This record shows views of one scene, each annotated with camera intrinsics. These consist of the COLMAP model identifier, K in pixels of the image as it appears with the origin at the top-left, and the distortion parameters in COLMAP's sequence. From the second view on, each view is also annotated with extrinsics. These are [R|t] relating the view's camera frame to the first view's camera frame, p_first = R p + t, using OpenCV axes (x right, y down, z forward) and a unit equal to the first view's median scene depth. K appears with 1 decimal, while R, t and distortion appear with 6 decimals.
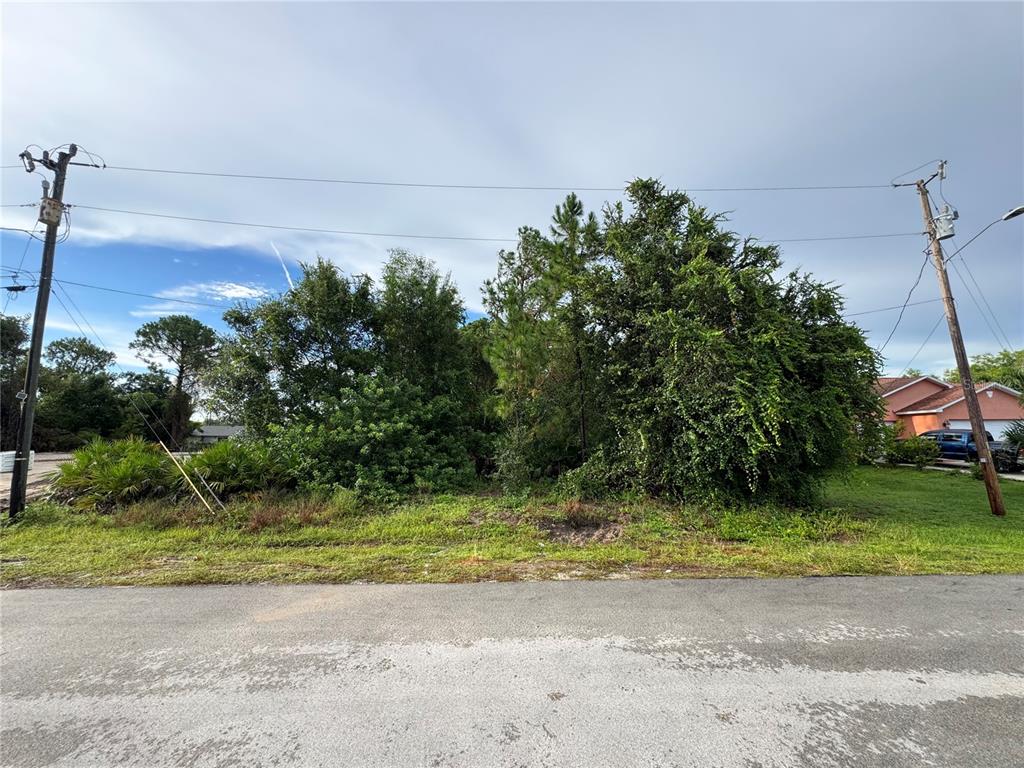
lens RADIAL K [[424.3, 0, 512.0], [0, 424.3, 384.0], [0, 0, 1]] dist [-0.000742, -0.000249]
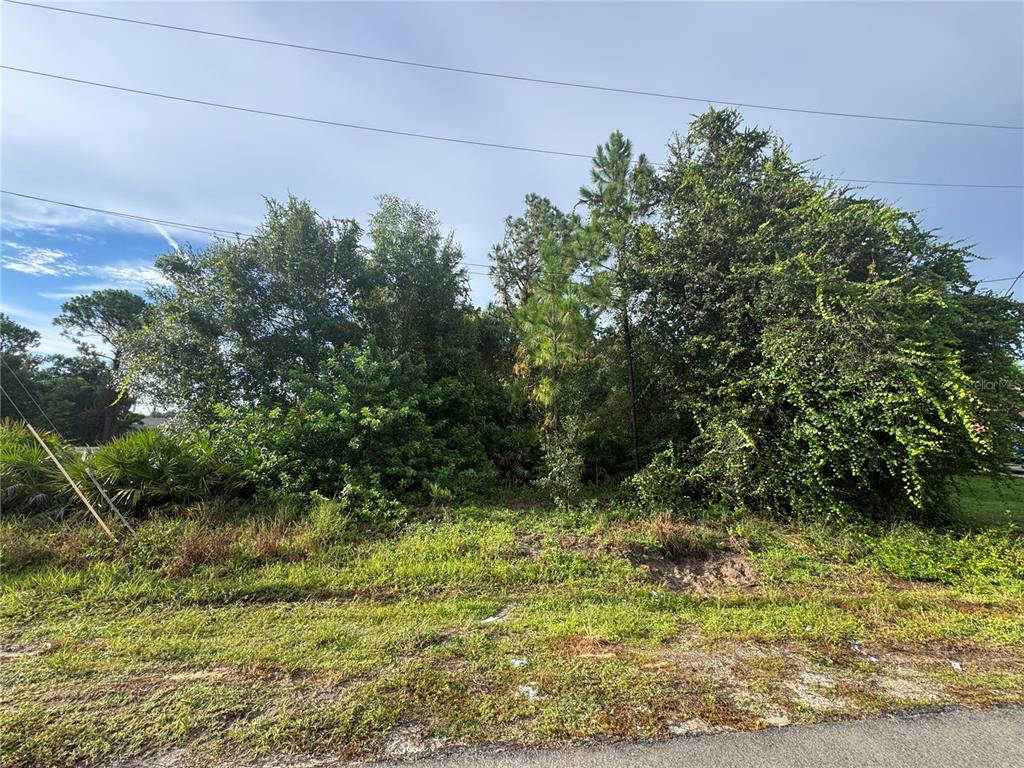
lens RADIAL K [[424.3, 0, 512.0], [0, 424.3, 384.0], [0, 0, 1]] dist [-0.000742, -0.000249]
pose [[0.996998, 0.023268, 0.073848, -0.119849], [-0.023271, 0.999729, -0.000822, 0.042137], [-0.073847, -0.000899, 0.997269, 0.231500]]
